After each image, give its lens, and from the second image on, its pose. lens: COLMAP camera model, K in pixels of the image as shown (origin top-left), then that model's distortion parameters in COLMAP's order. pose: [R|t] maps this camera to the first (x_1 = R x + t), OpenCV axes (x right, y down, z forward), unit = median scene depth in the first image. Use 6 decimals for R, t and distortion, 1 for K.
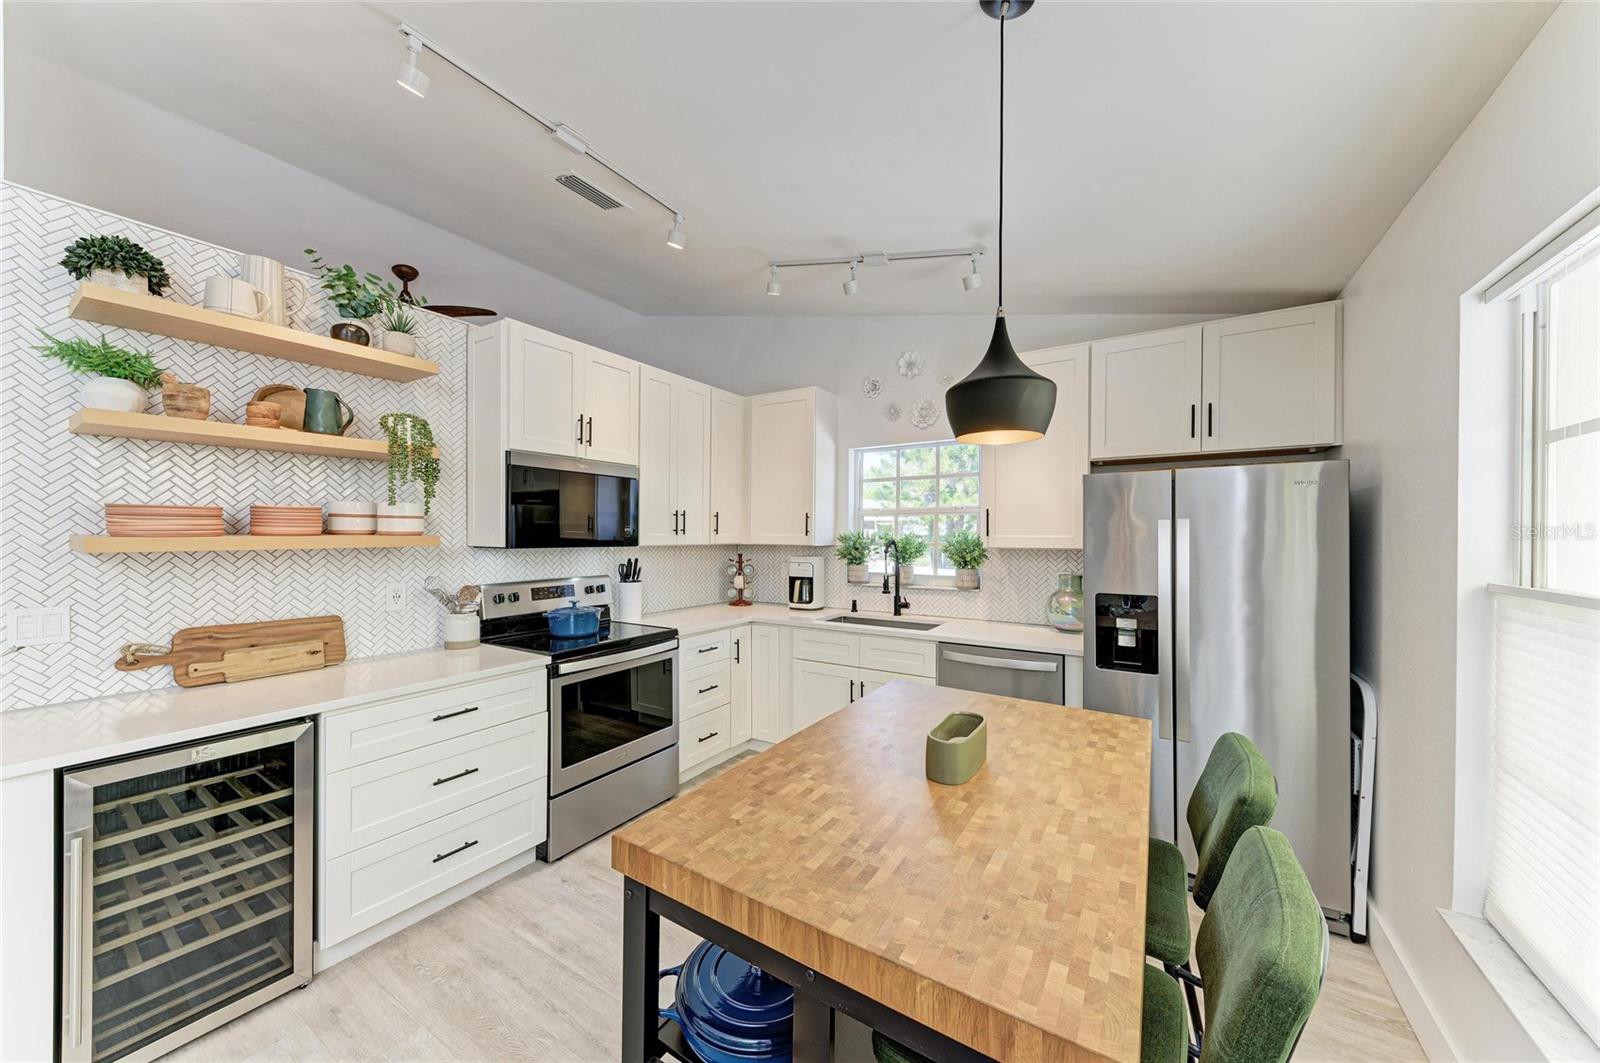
lens RADIAL K [[557.5, 0, 802.5], [0, 557.5, 535.6], [0, 0, 1]] dist [0.009547, -0.003468]
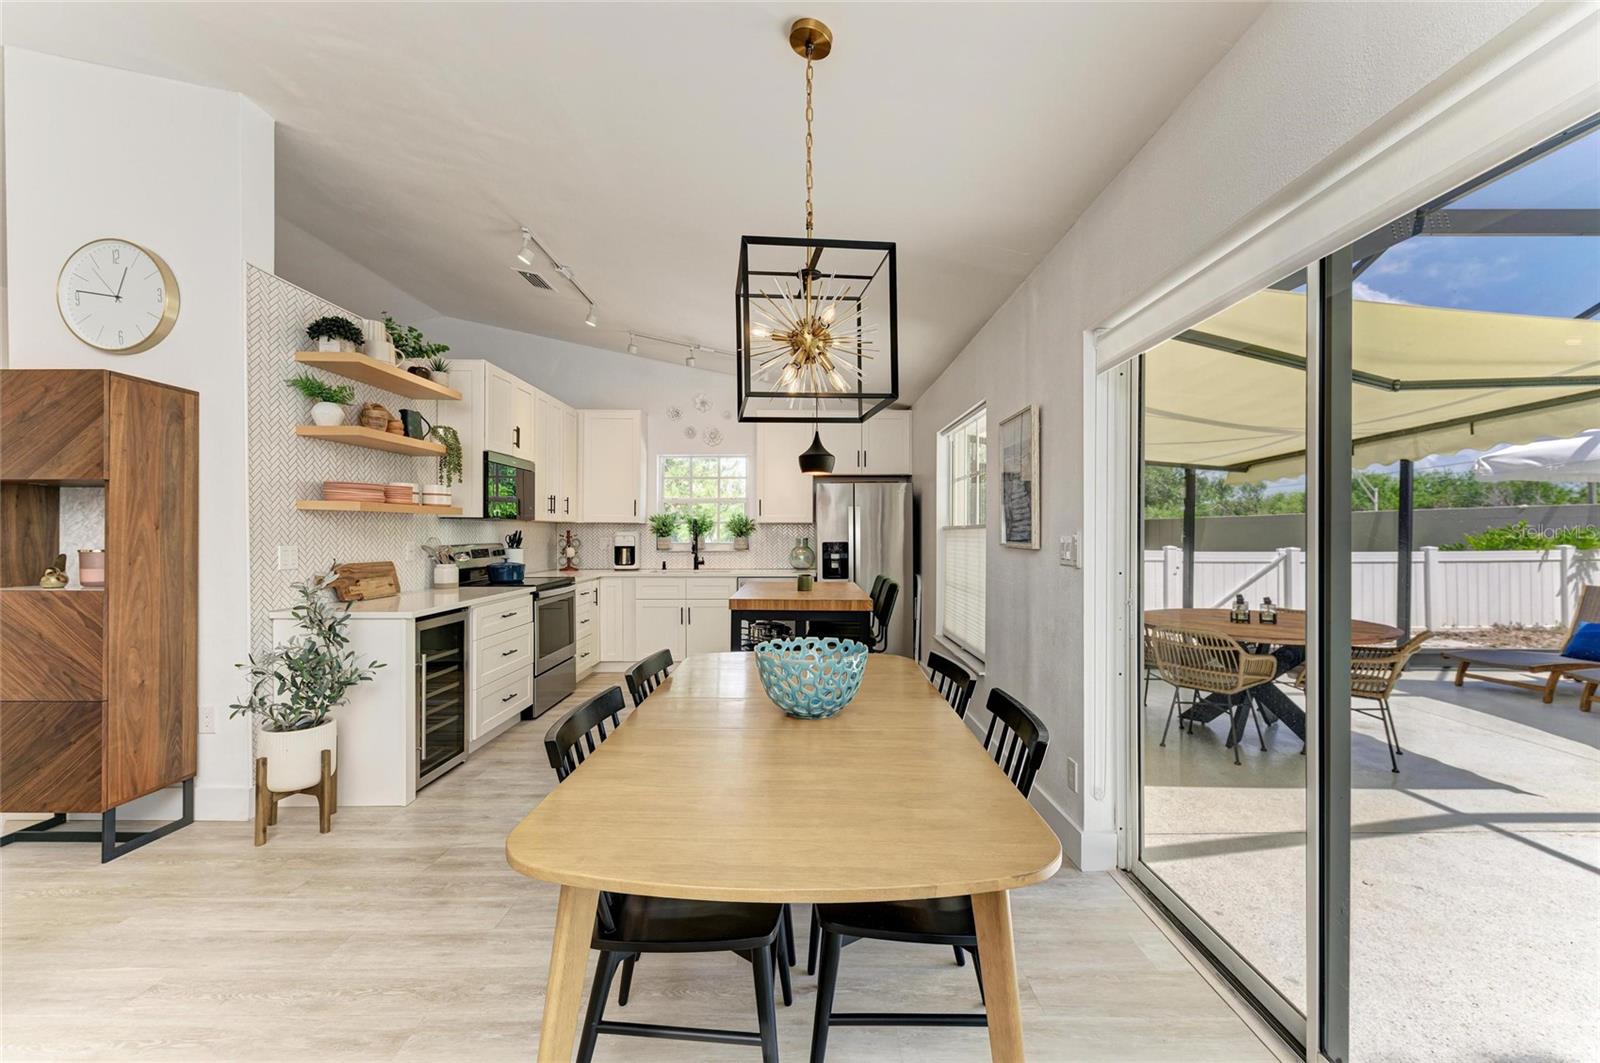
lens RADIAL K [[644.2, 0, 801.7], [0, 644.2, 533.6], [0, 0, 1]] dist [0.010858, -0.002168]
pose [[0.844504, -0.003551, 0.535538, -0.747123], [0.002561, 0.999993, 0.002592, 0.061725], [-0.535543, -0.000818, 0.844507, -0.881254]]
